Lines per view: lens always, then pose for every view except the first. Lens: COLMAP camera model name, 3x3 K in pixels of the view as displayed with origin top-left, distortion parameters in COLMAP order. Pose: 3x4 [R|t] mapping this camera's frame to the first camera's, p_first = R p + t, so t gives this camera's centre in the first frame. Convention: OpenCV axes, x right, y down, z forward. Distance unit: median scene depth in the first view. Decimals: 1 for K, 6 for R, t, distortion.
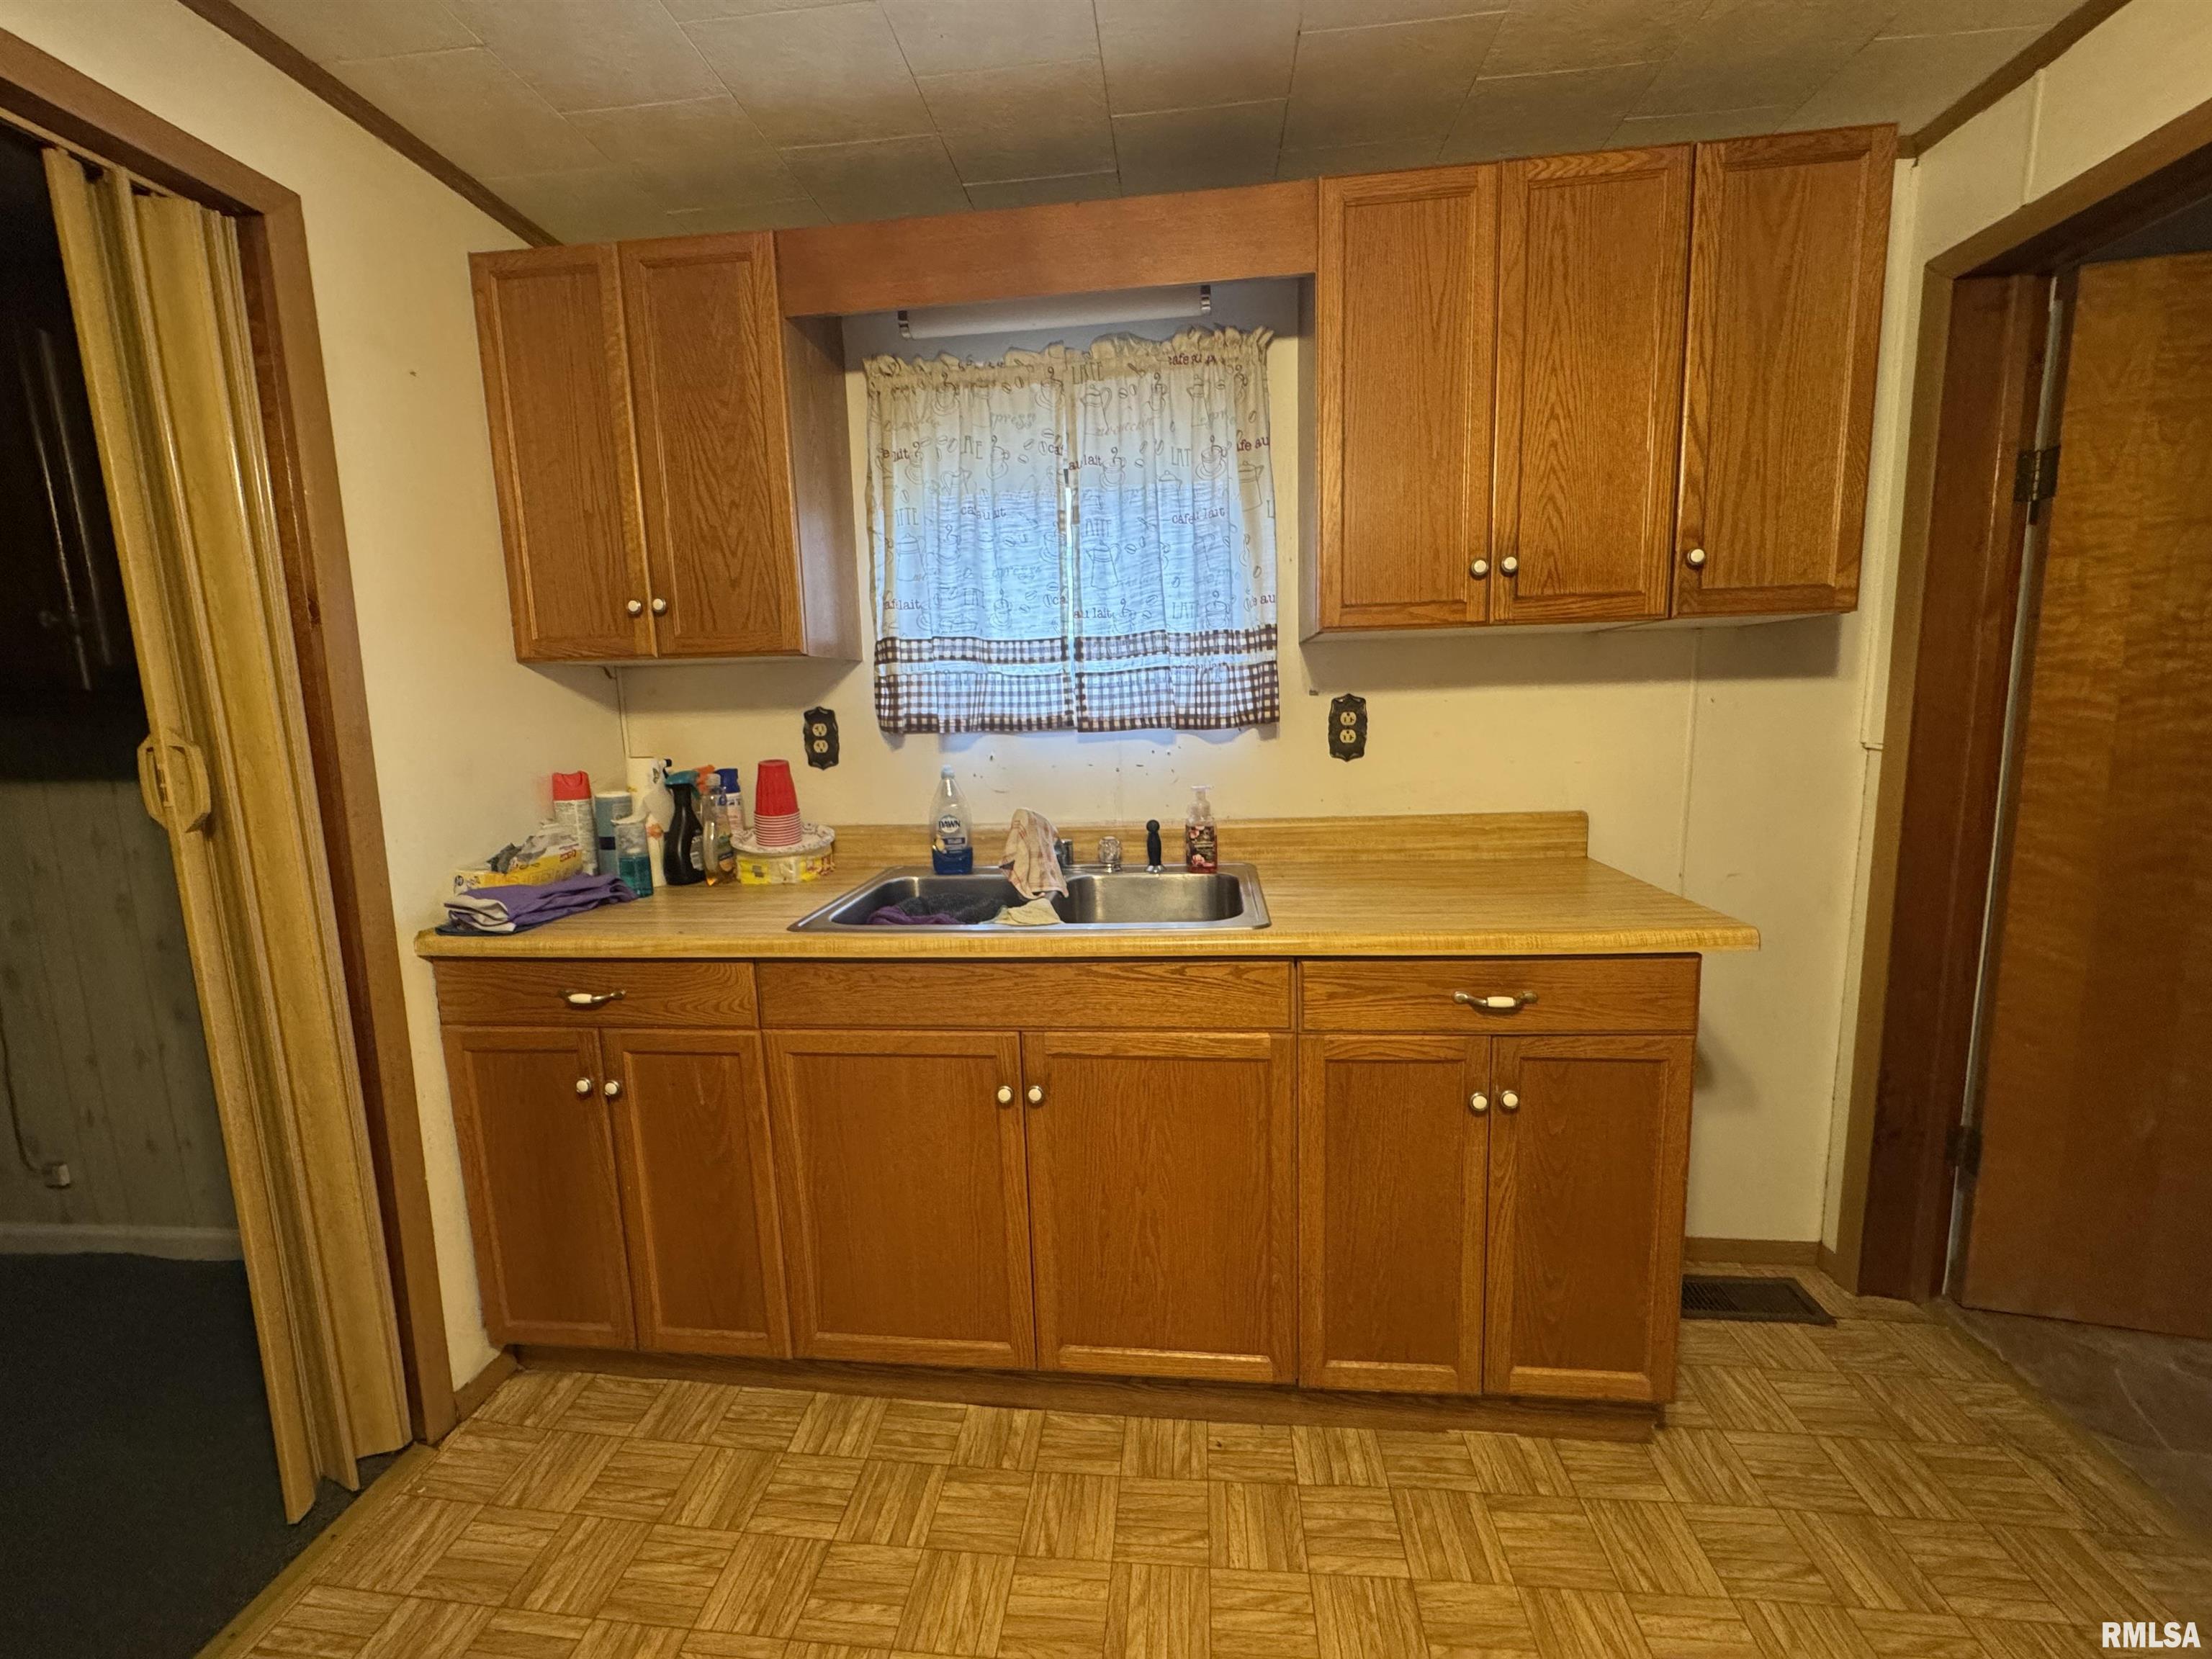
lens RADIAL K [[889.2, 0, 1105.9], [0, 889.2, 825.1], [0, 0, 1]] dist [0.003119, 0.000172]
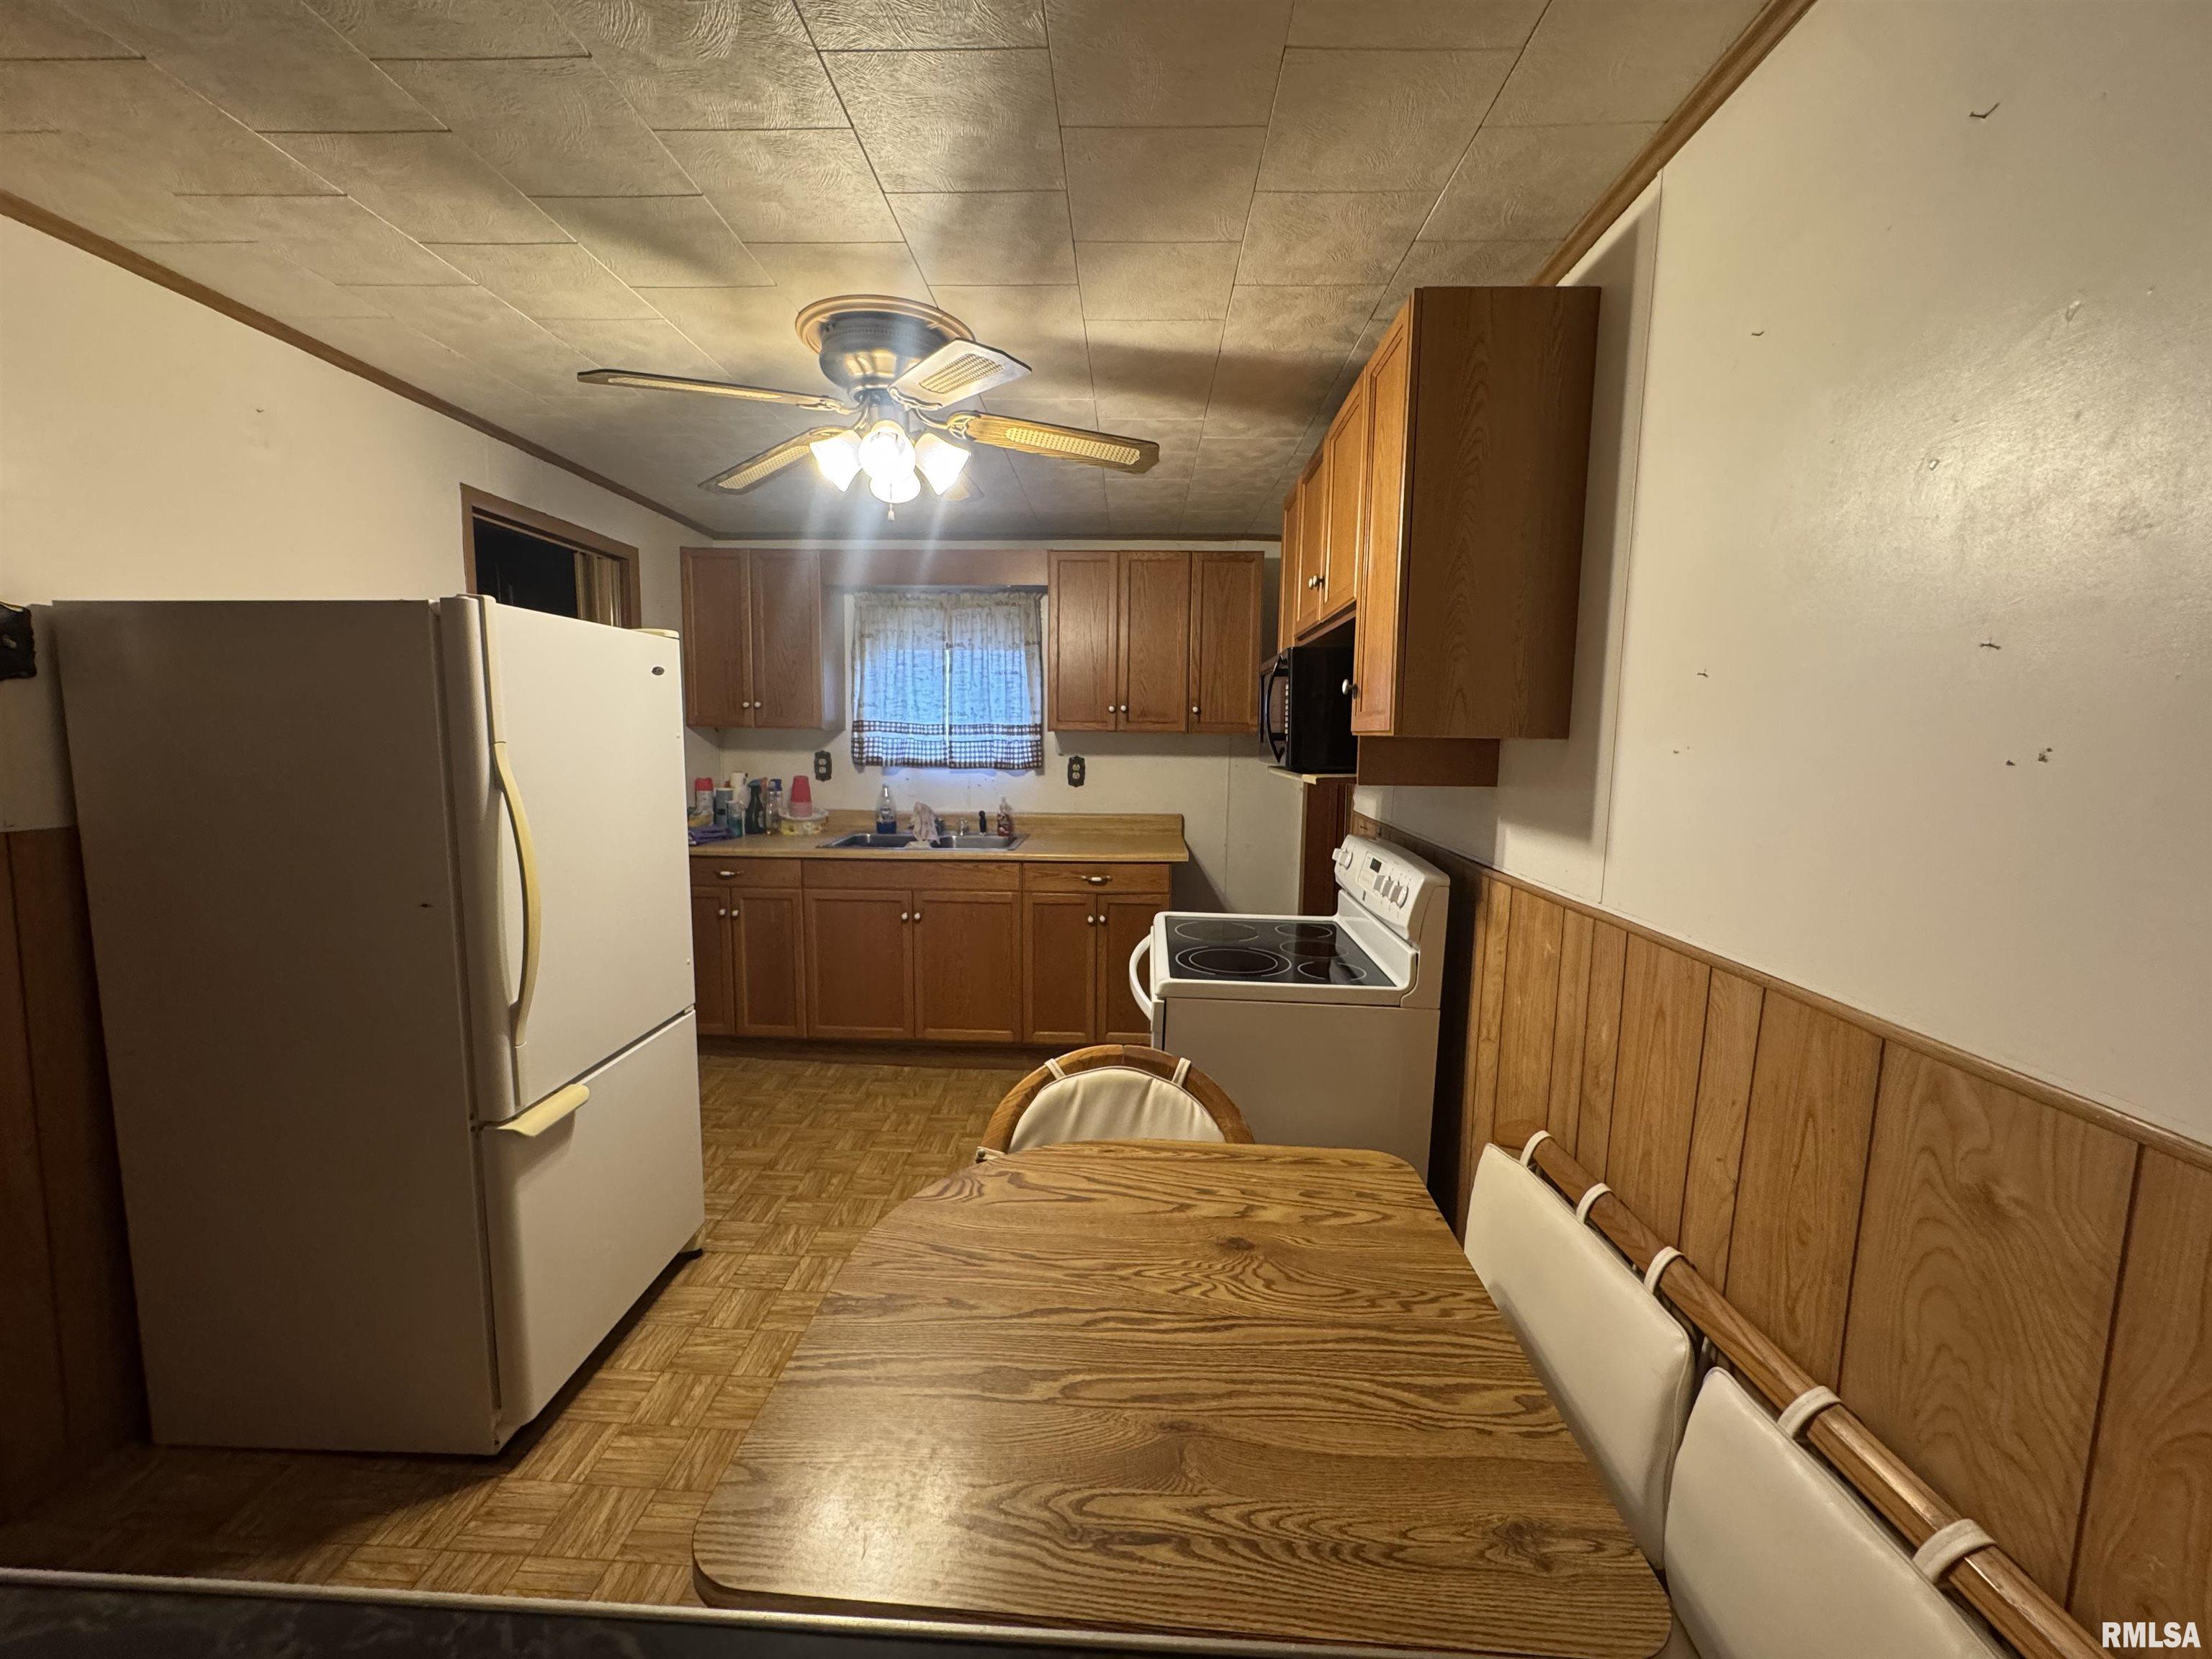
lens RADIAL K [[889.2, 0, 1100.1], [0, 889.2, 826.3], [0, 0, 1]] dist [0.003119, 0.000172]
pose [[0.996942, 0.036247, 0.069227, 0.188714], [-0.034107, 0.998911, -0.031838, 0.089413], [-0.070306, 0.029380, 0.997093, -1.147600]]
